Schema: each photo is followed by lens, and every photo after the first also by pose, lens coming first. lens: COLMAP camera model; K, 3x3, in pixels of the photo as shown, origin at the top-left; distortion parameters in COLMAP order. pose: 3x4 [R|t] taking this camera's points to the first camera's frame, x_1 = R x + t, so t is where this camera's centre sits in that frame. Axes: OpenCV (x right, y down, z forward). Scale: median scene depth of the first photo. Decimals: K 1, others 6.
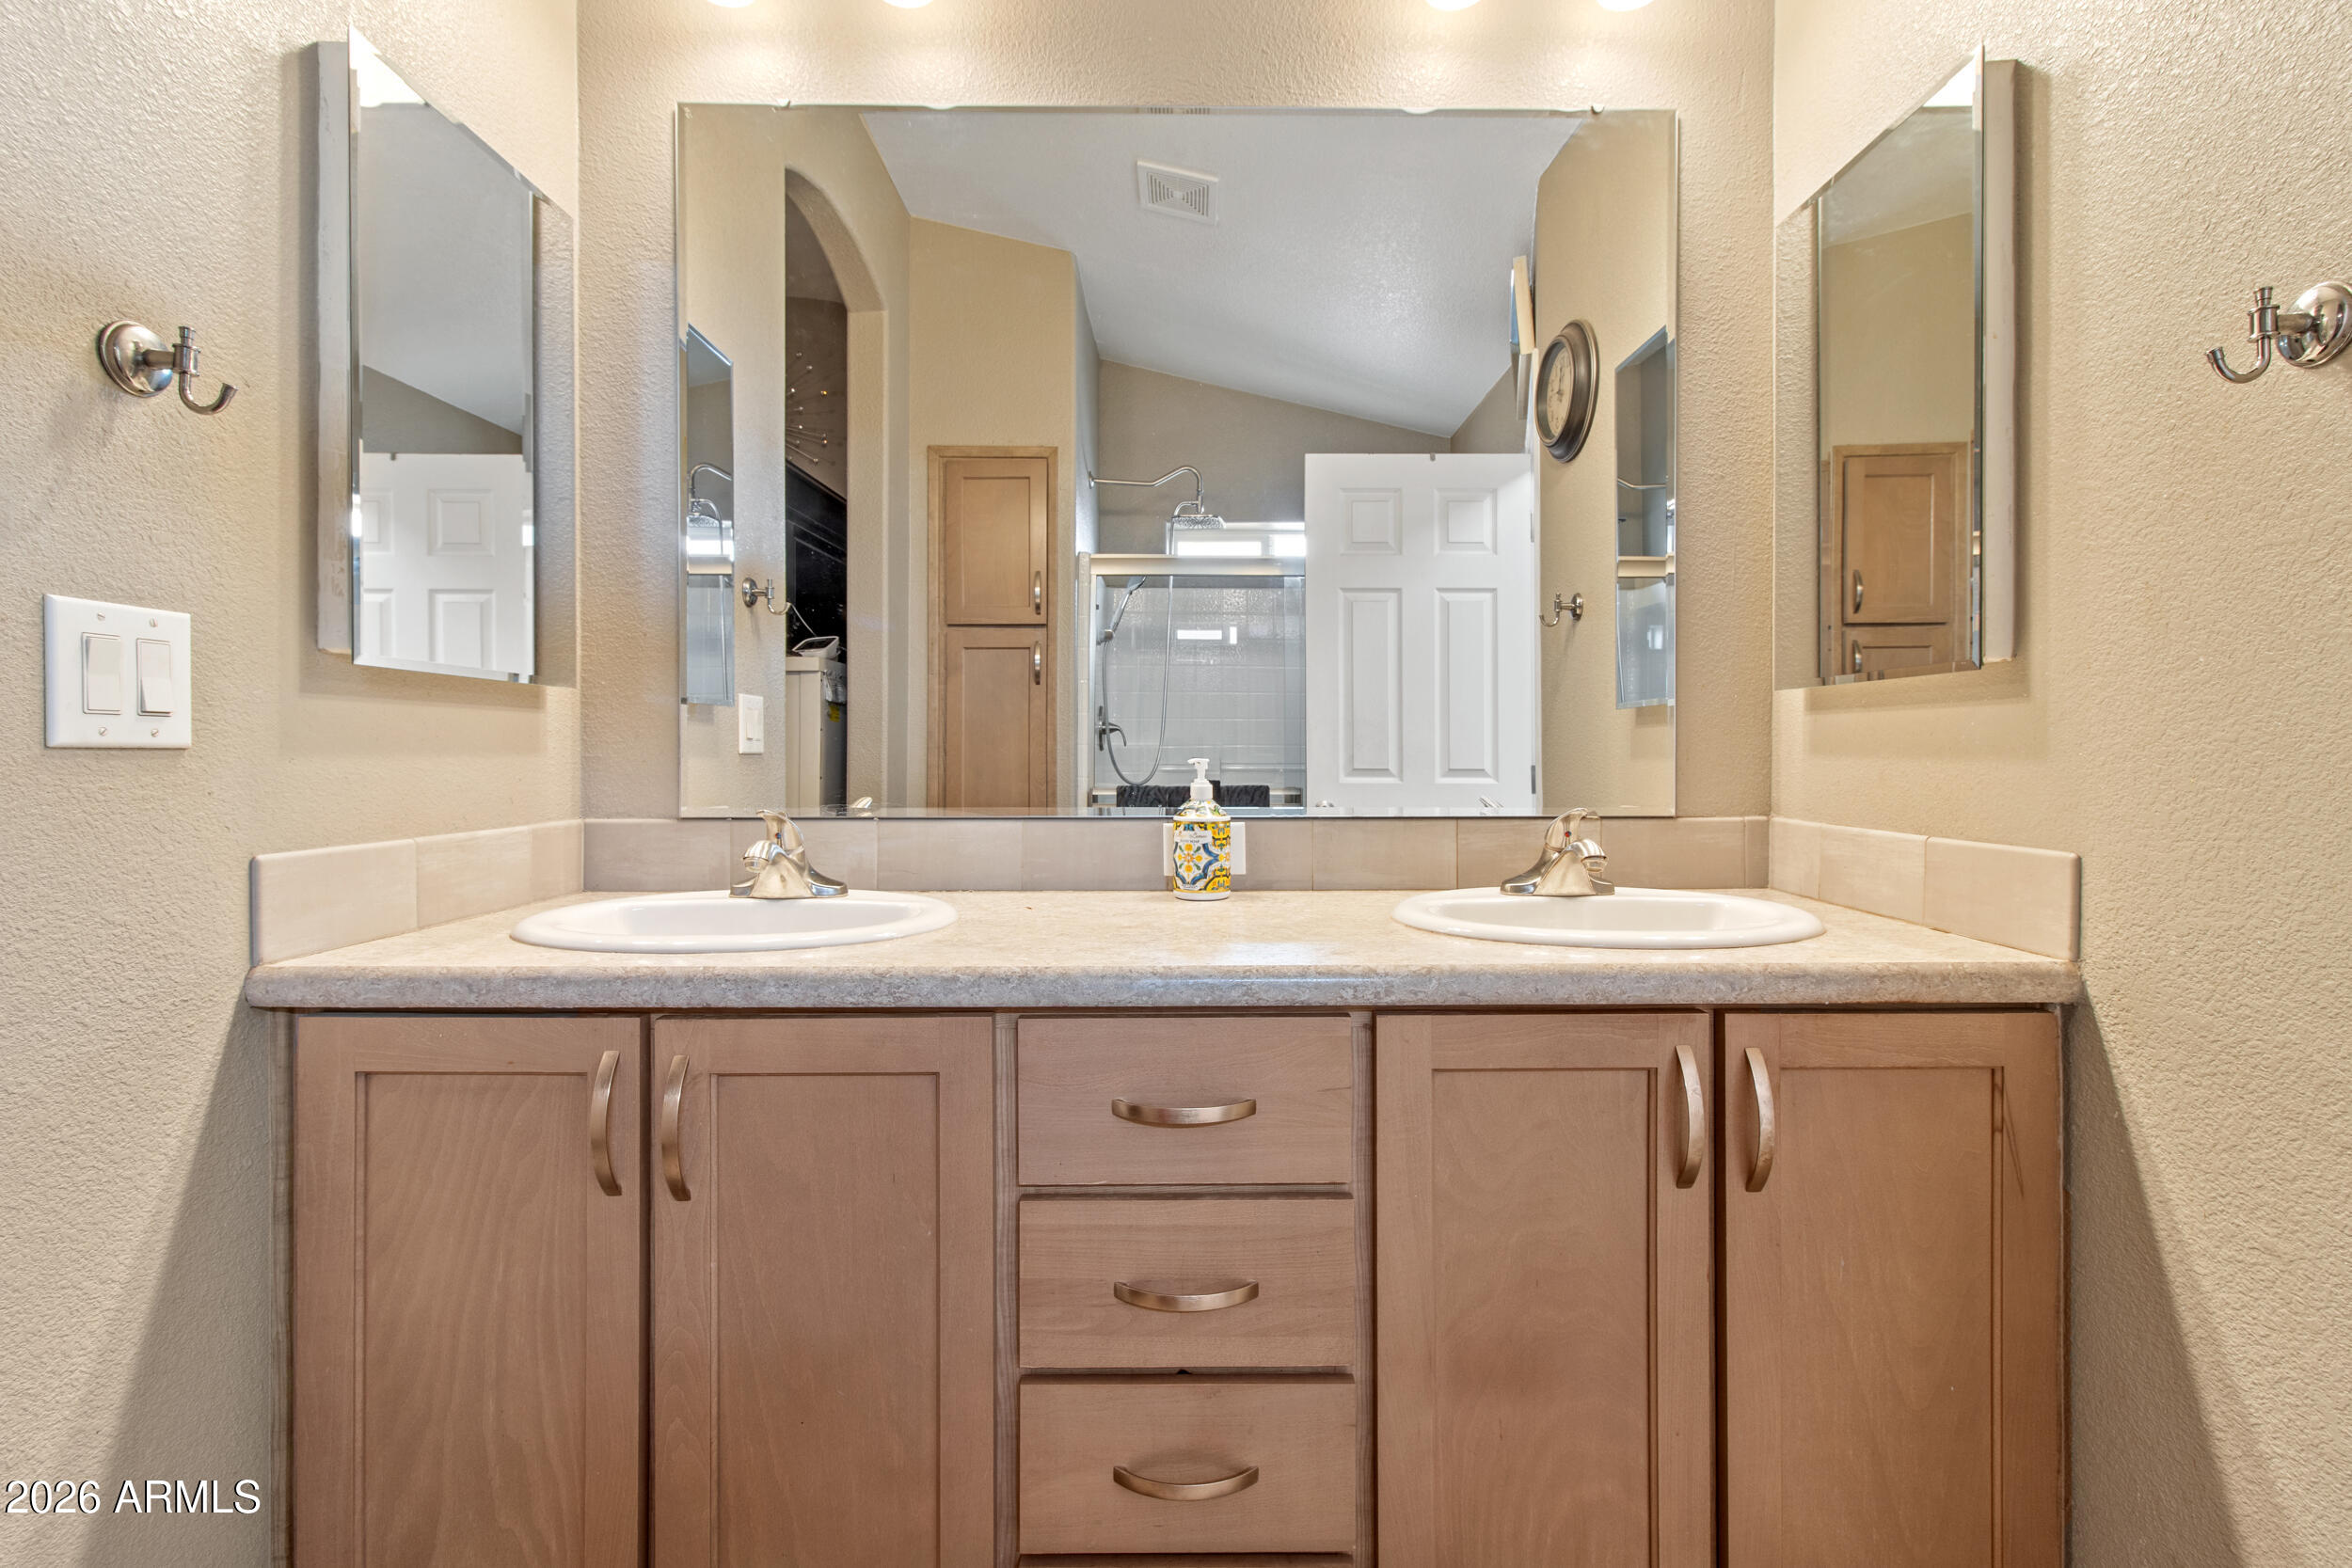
lens RADIAL K [[1080.8, 0, 1190.5], [0, 1080.8, 772.0], [0, 0, 1]] dist [0.003390, 0.000872]
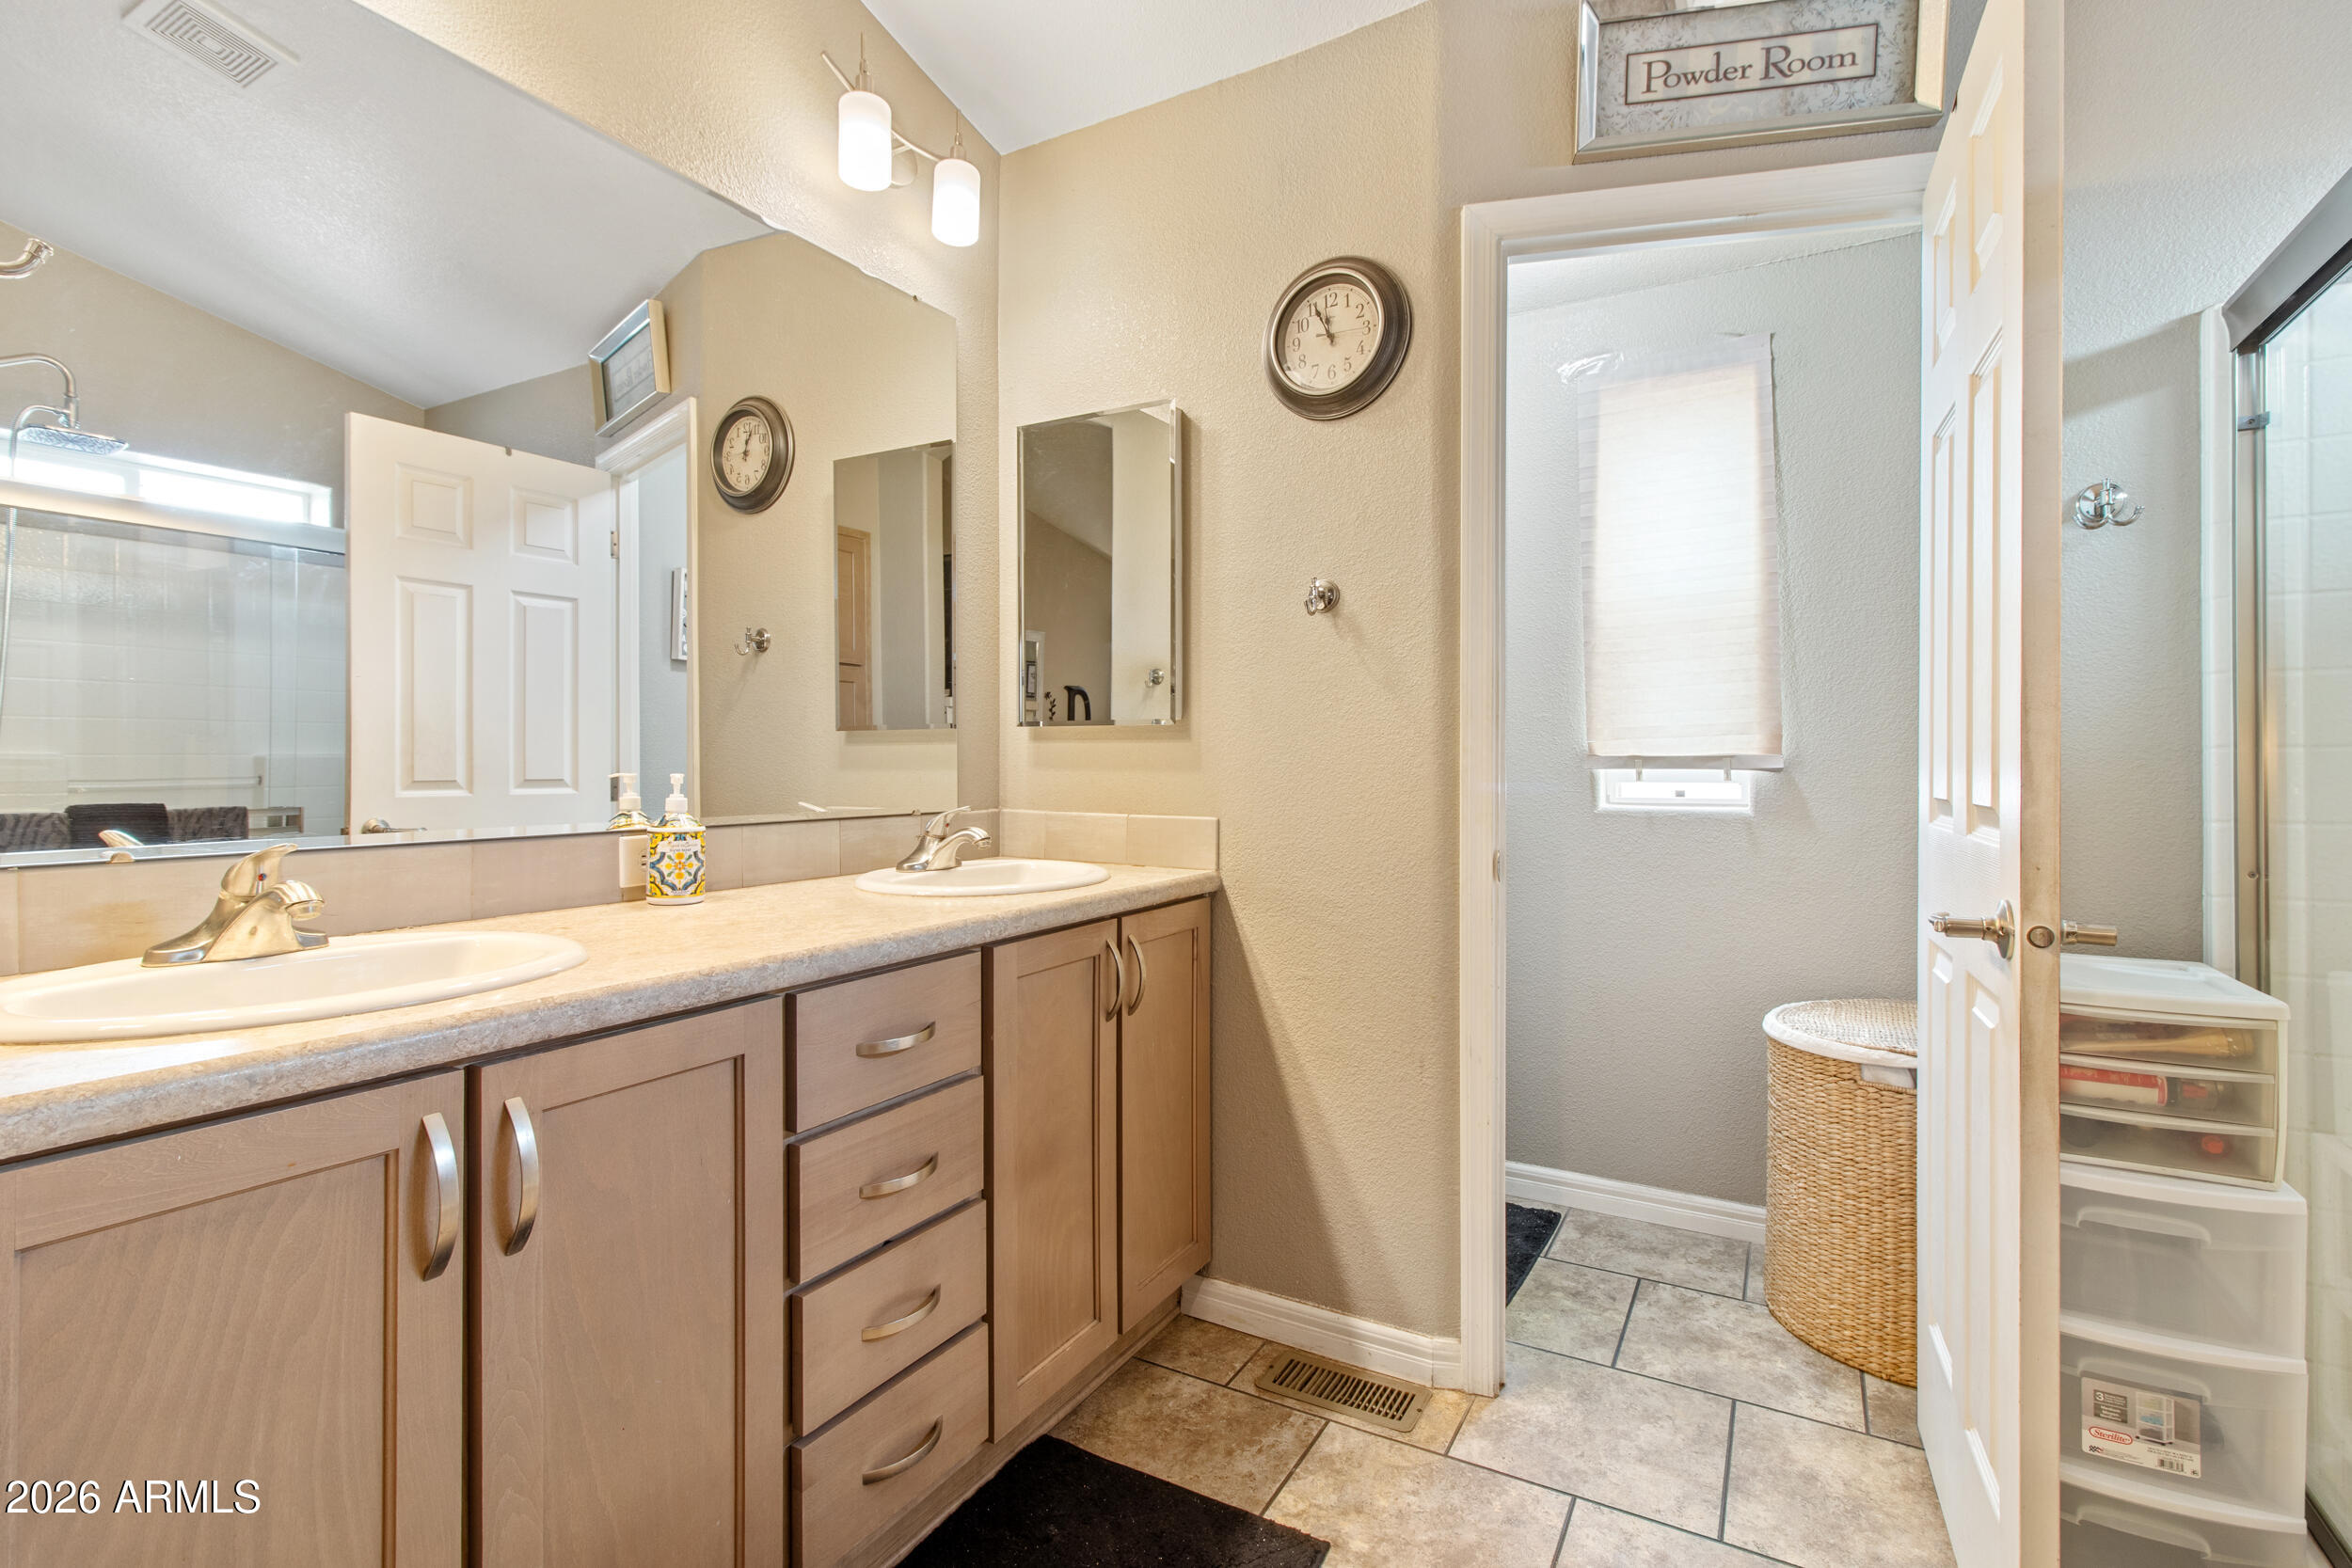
lens RADIAL K [[1080.8, 0, 1190.5], [0, 1080.8, 772.0], [0, 0, 1]] dist [0.003390, 0.000872]
pose [[0.500765, -0.007473, 0.865551, -0.949779], [0.011510, 0.999932, 0.001974, -0.015194], [-0.865507, 0.008974, 0.500817, 0.018654]]
